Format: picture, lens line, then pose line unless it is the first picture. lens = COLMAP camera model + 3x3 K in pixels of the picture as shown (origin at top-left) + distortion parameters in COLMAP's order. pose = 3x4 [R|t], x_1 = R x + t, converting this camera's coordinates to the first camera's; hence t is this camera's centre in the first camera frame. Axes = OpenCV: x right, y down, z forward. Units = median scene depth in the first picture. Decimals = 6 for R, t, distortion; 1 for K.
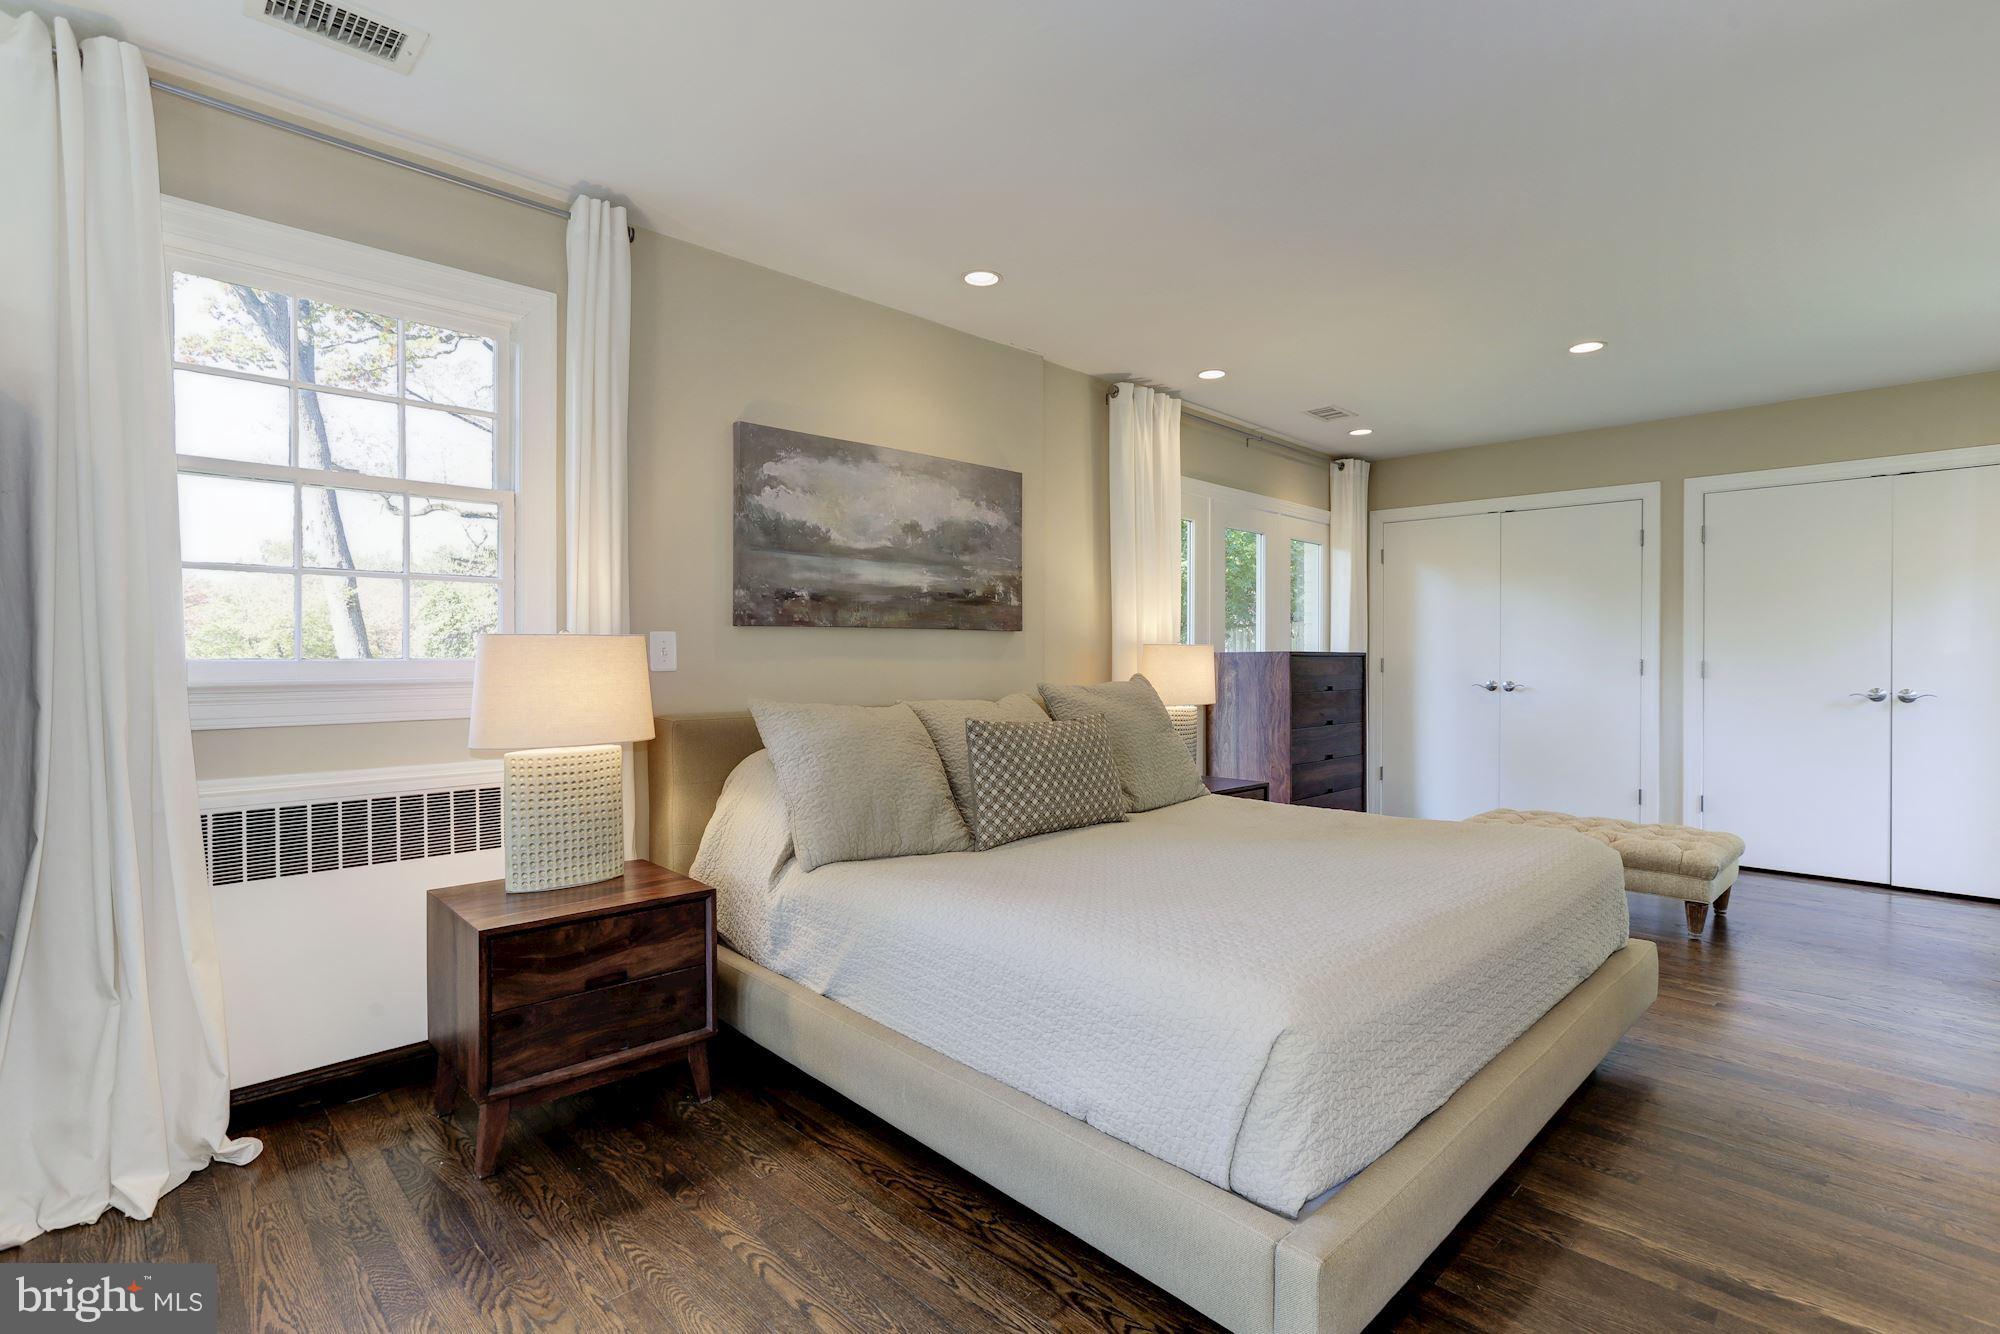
lens RADIAL K [[967.1, 0, 980.0], [0, 967.1, 658.0], [0, 0, 1]] dist [-0.038925, 0.034647]
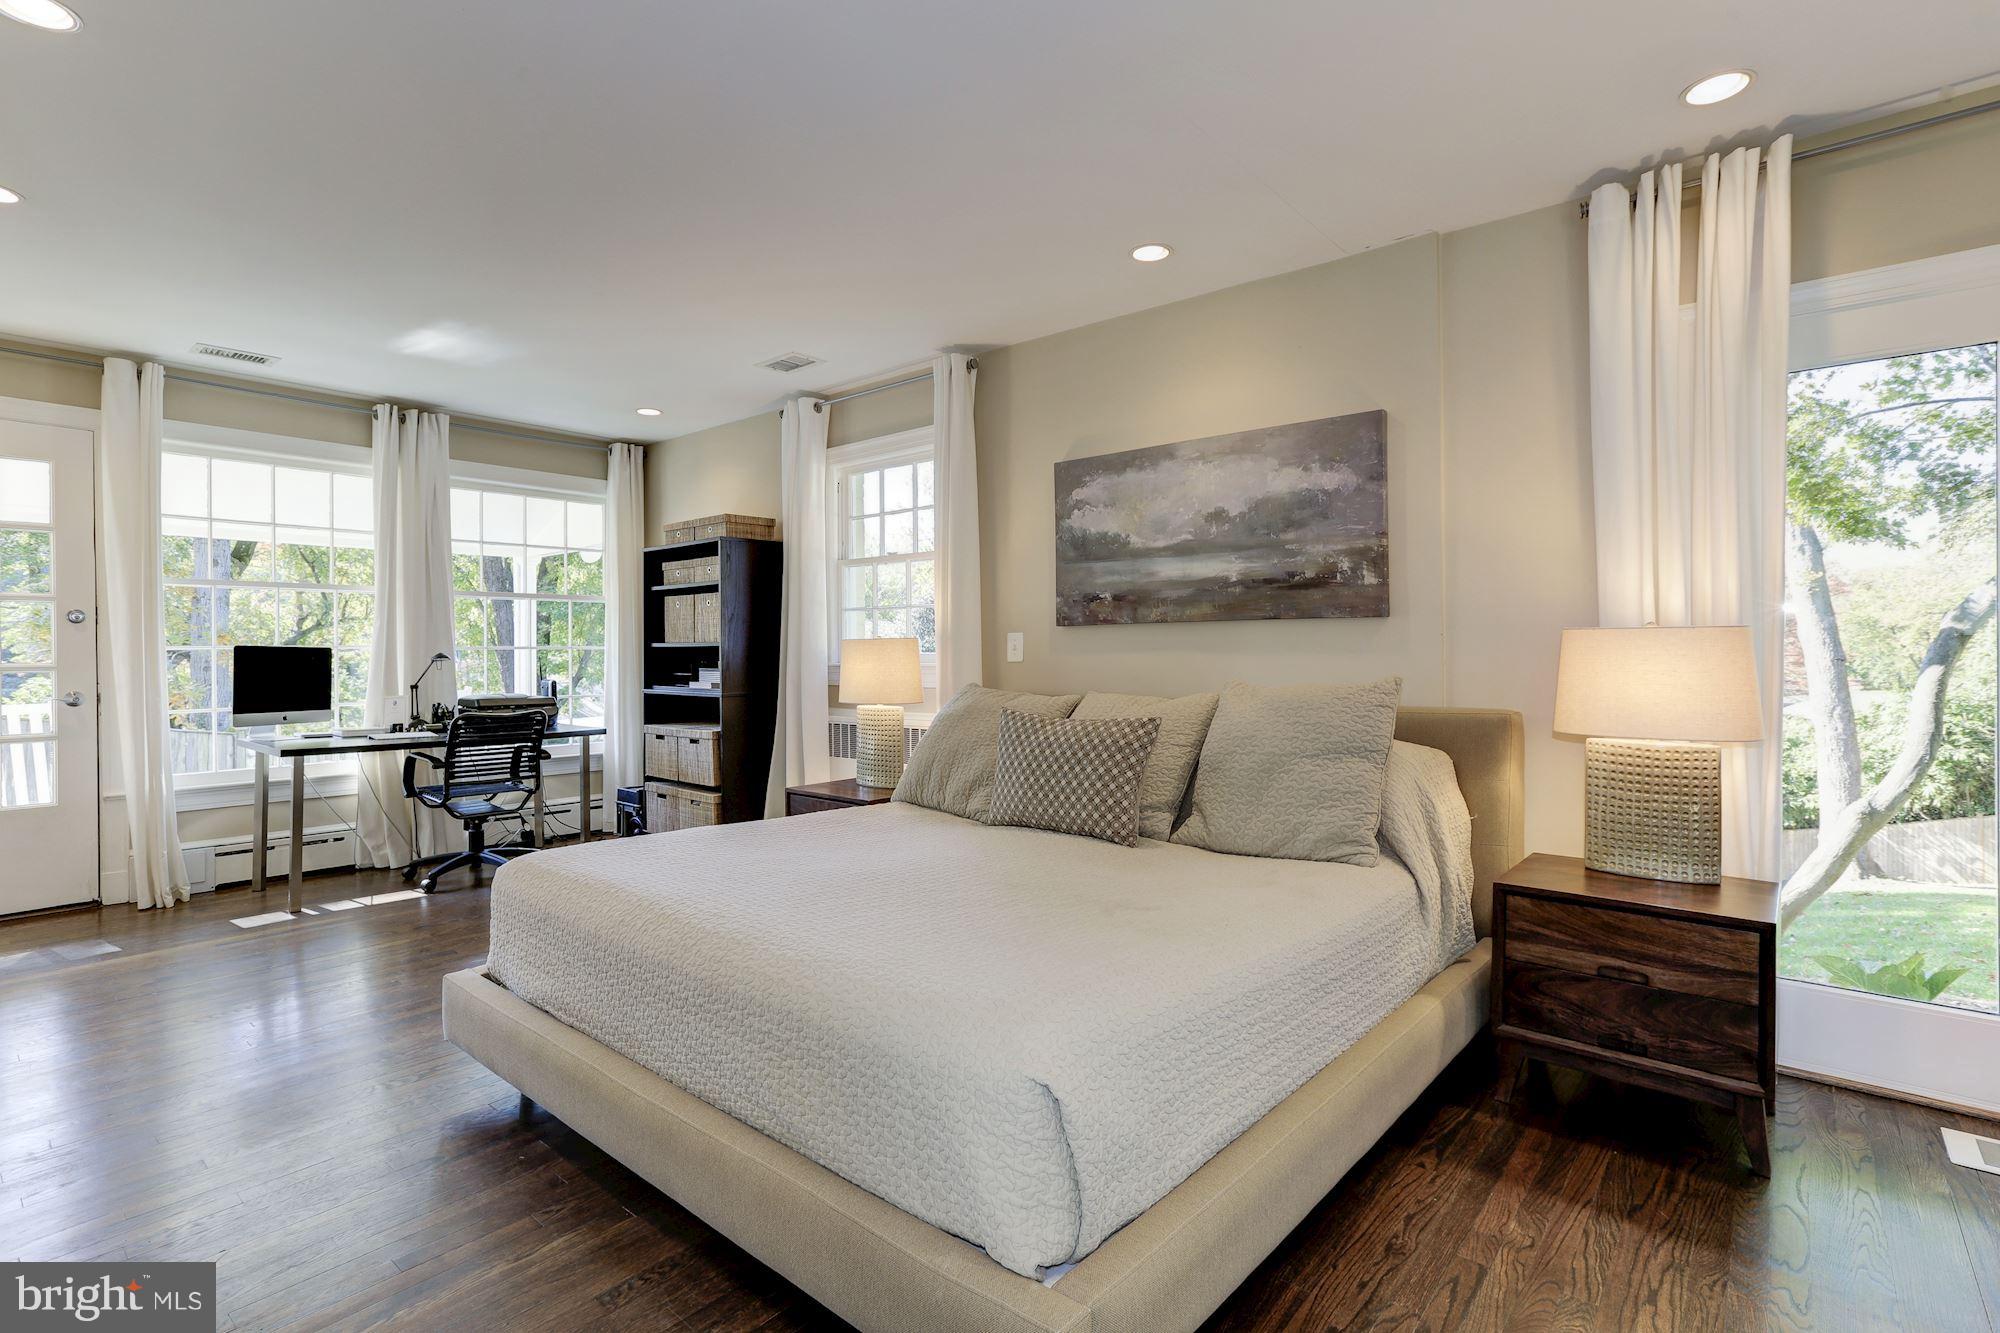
lens RADIAL K [[967.1, 0, 980.0], [0, 967.1, 657.5], [0, 0, 1]] dist [-0.038925, 0.034647]
pose [[0.092531, 0.006343, -0.995690, 0.885336], [0.002641, 0.999975, 0.006616, -0.001467], [0.995706, -0.003242, 0.092512, 0.702879]]
